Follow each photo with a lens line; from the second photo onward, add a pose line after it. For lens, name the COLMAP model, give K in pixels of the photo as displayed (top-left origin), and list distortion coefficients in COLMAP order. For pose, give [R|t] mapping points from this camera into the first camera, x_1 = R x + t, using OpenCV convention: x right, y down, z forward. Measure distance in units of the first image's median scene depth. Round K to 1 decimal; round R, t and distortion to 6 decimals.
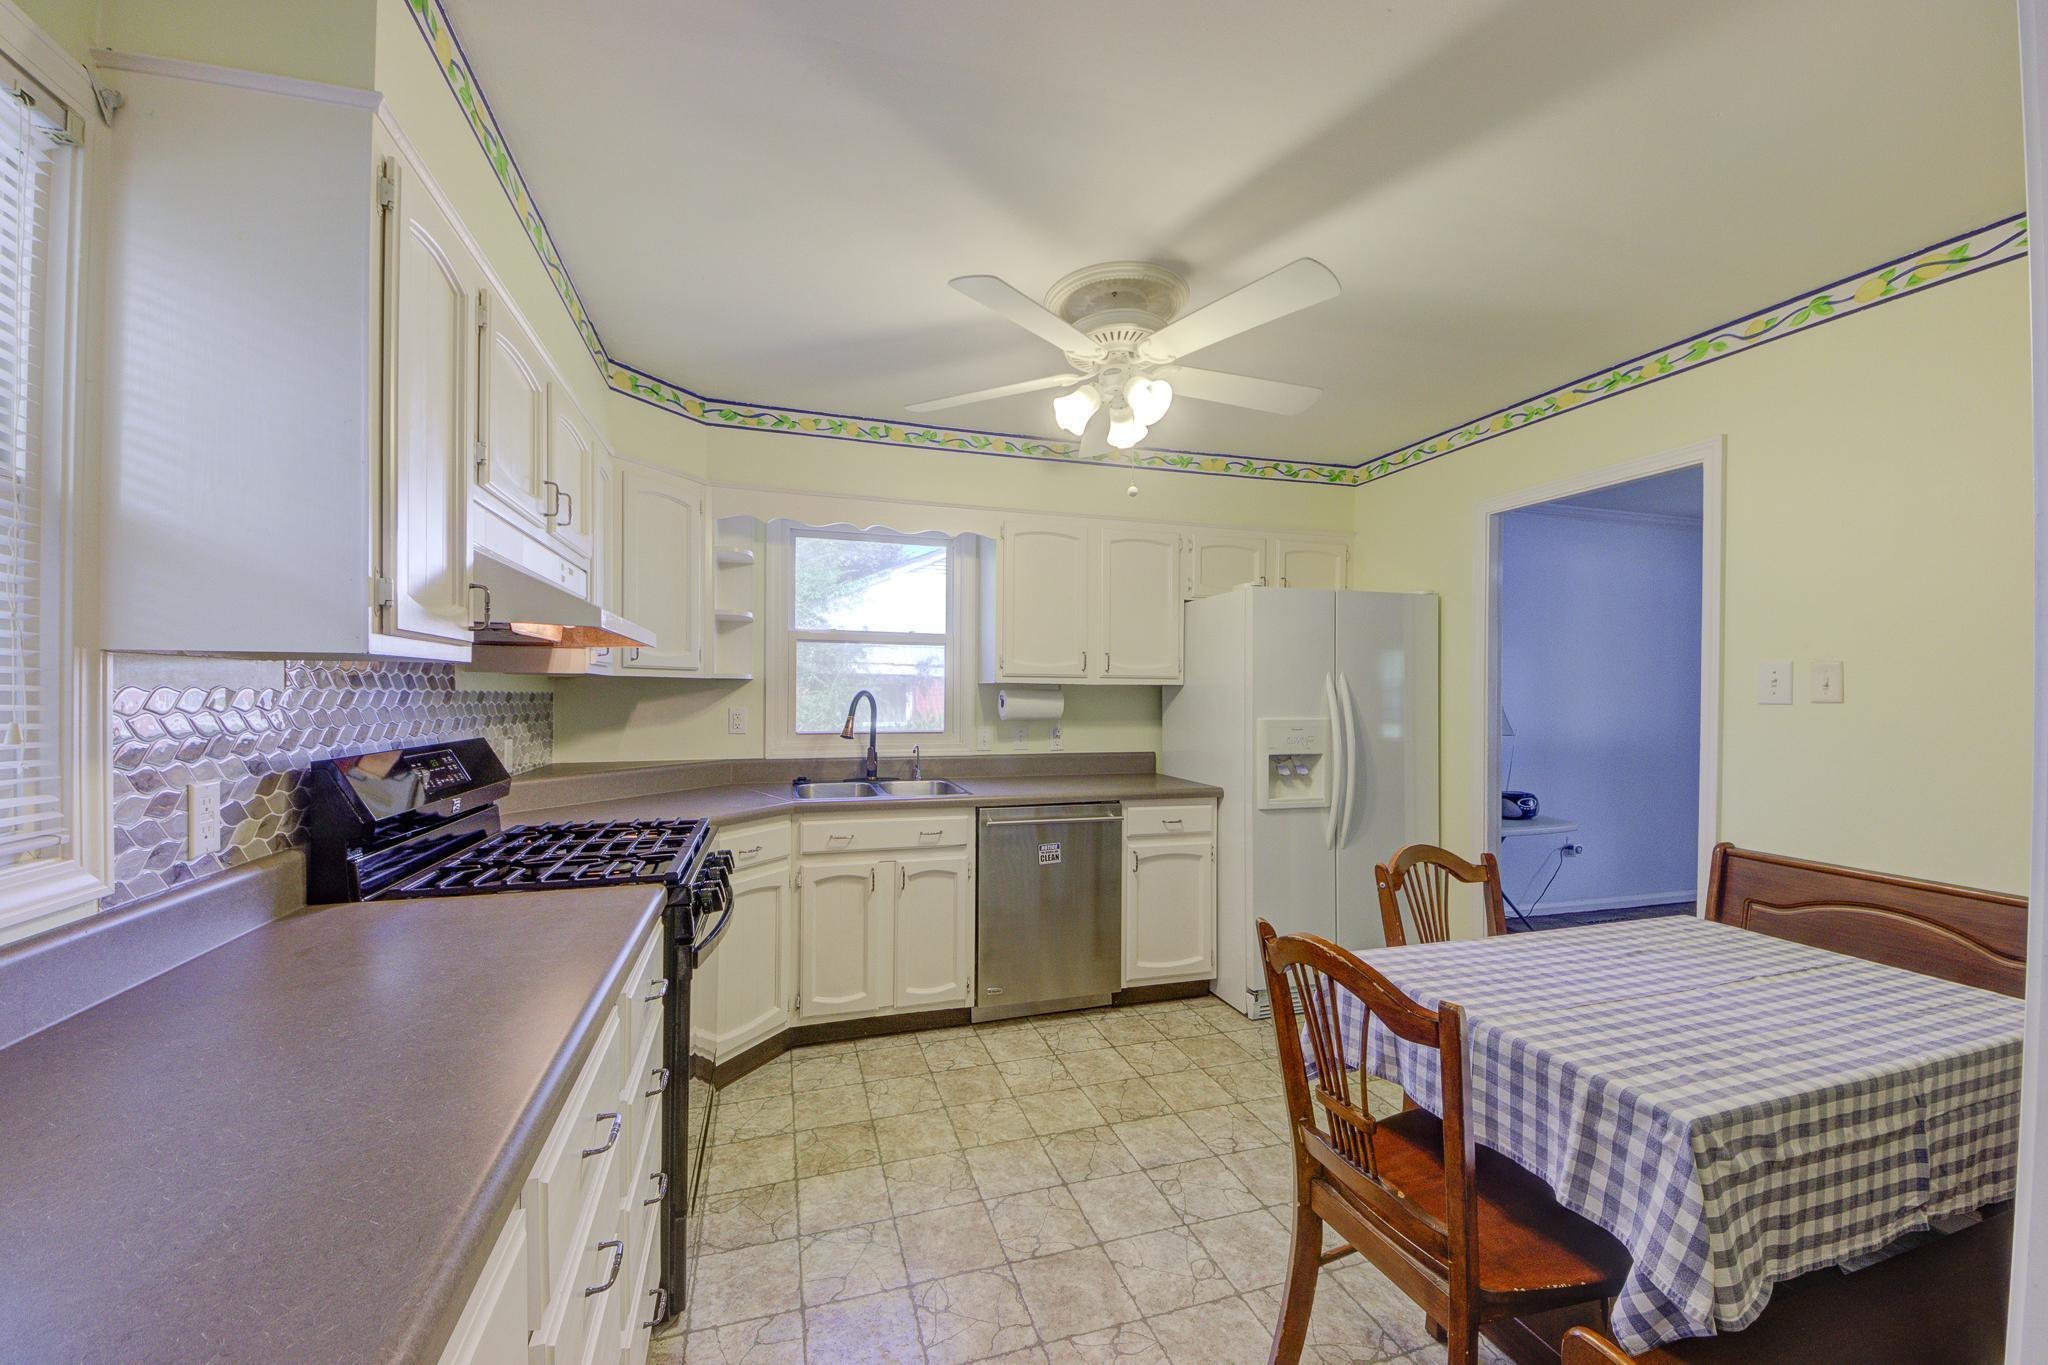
lens RADIAL K [[766.3, 0, 997.0], [0, 766.3, 694.6], [0, 0, 1]] dist [0.015122, -0.012176]
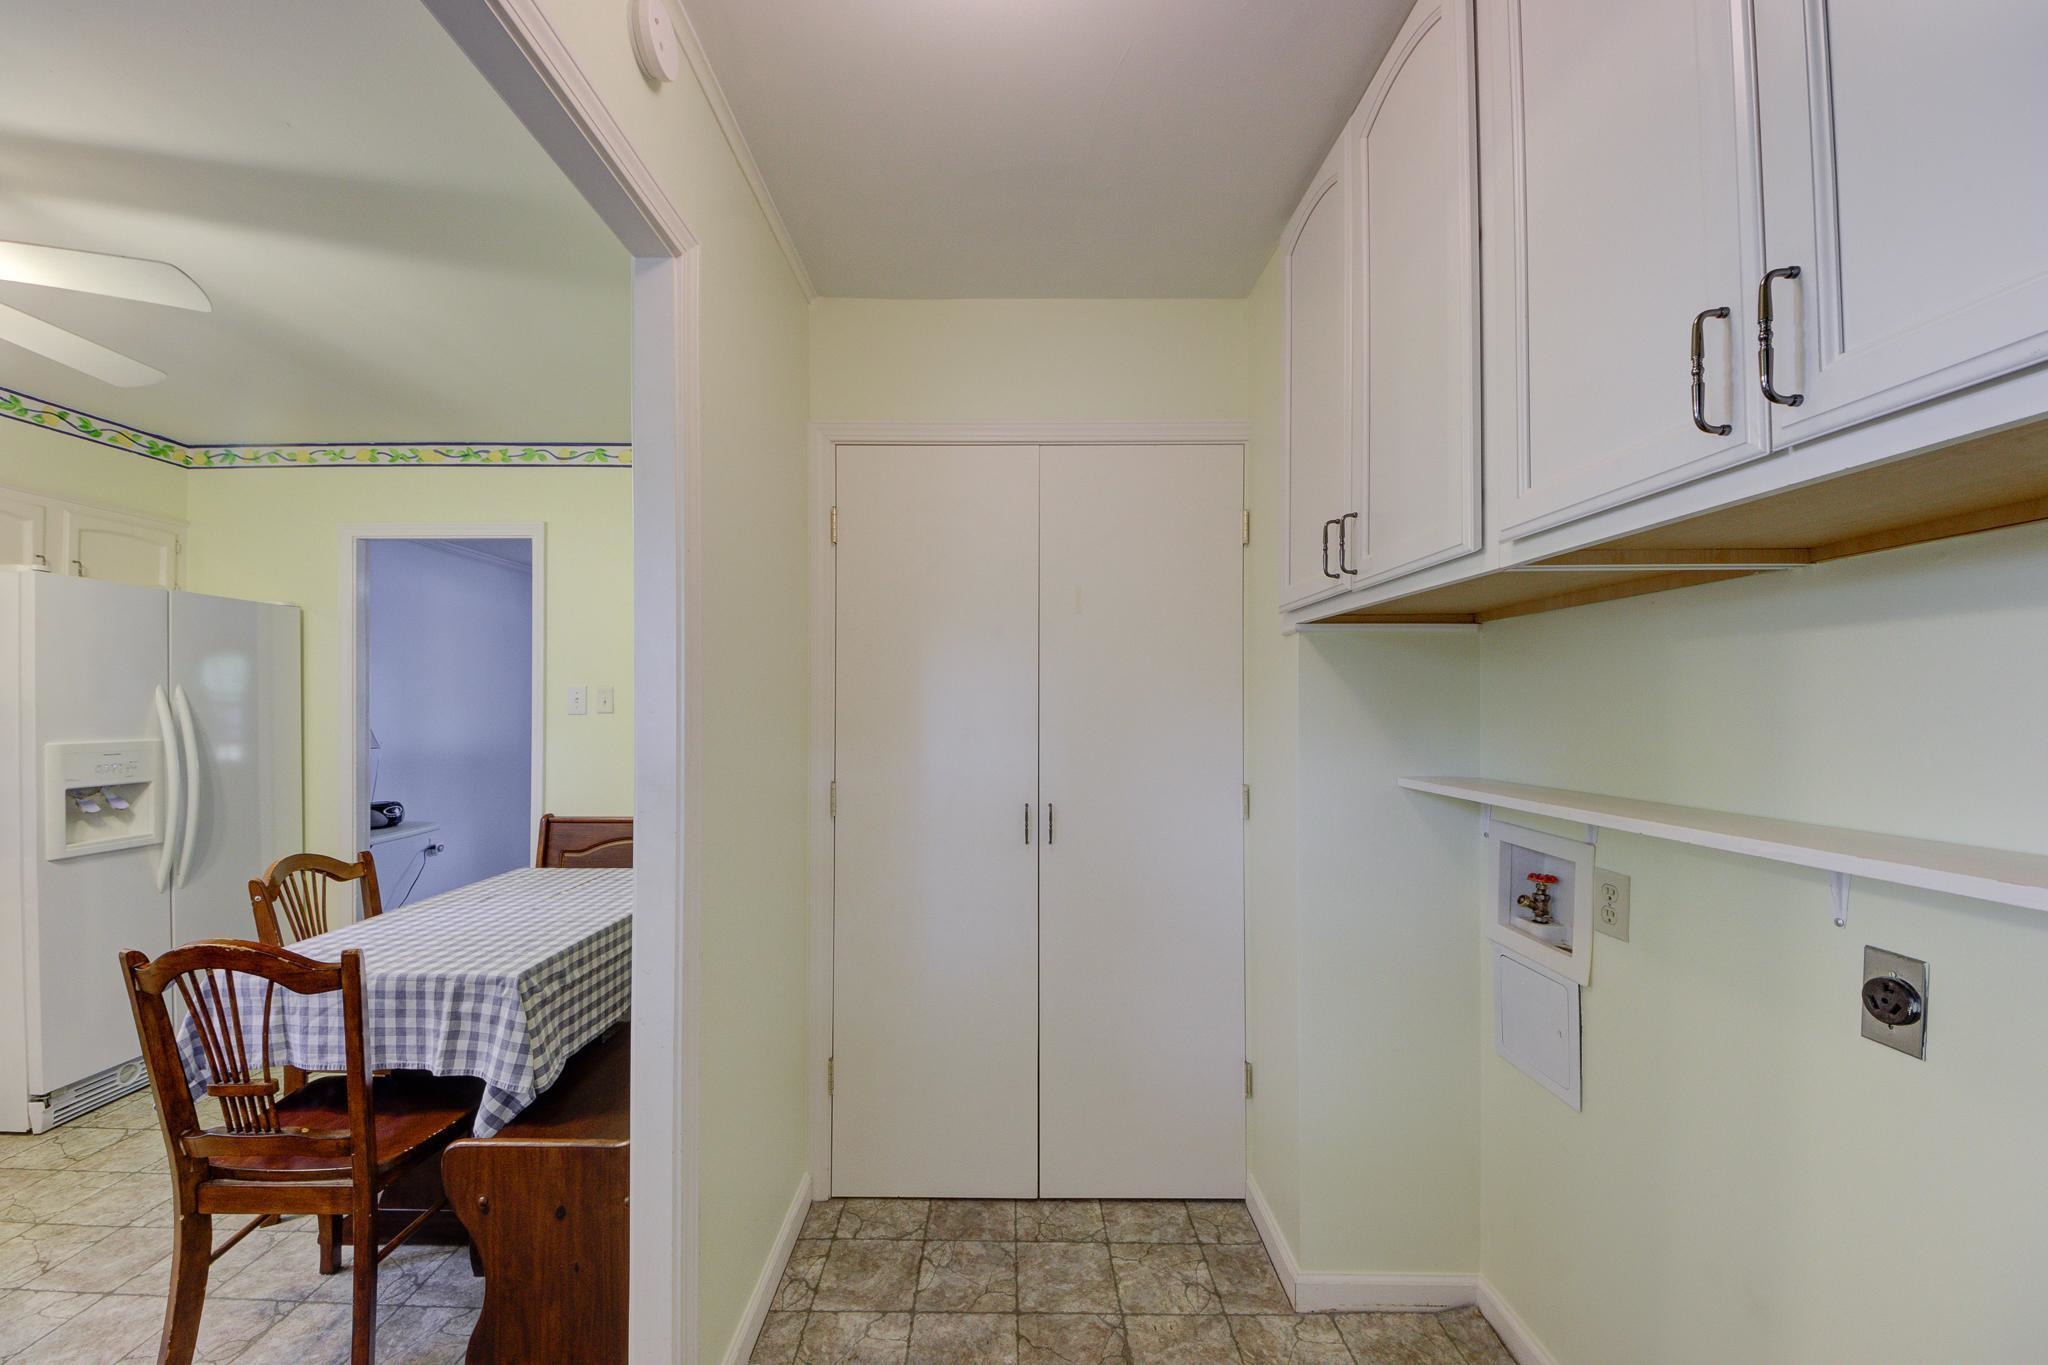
lens RADIAL K [[766.3, 0, 1000.3], [0, 766.3, 705.8], [0, 0, 1]] dist [0.015122, -0.012176]
pose [[0.290484, -0.003652, 0.956873, -0.170795], [0.007611, 0.999970, 0.001506, -0.000487], [-0.956850, 0.006846, 0.290503, -0.218565]]
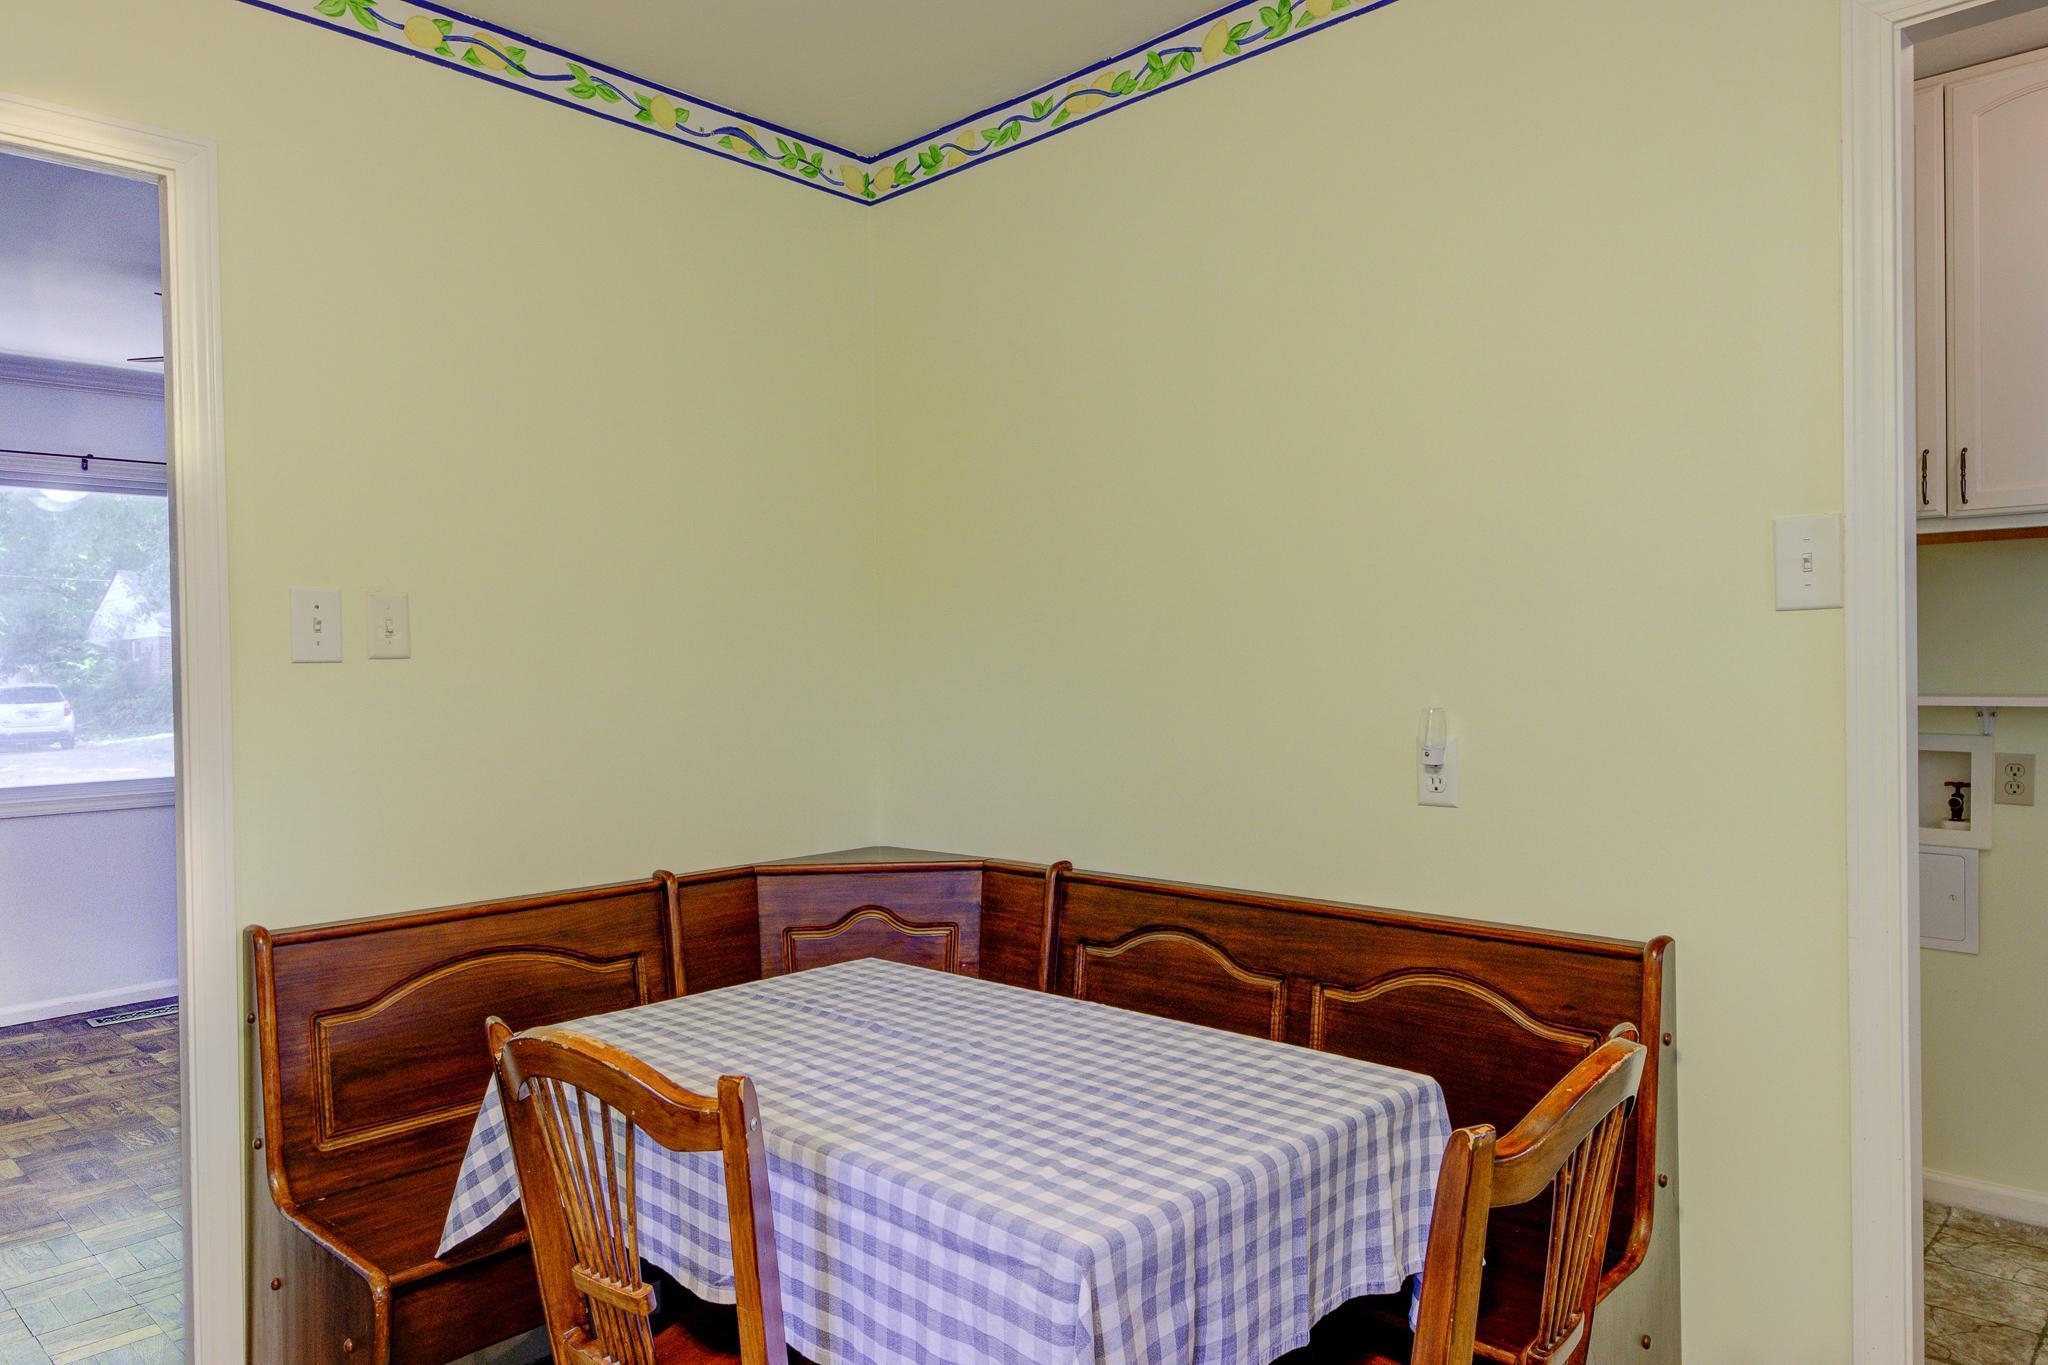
lens RADIAL K [[1336.1, 0, 1014.0], [0, 1336.1, 682.2], [0, 0, 1]] dist [0.031327, -0.012042]
pose [[-0.495880, -0.010951, 0.868322, -0.128363], [0.018769, 0.999552, 0.023325, 0.014220], [-0.868188, 0.027864, -0.495453, 1.126409]]
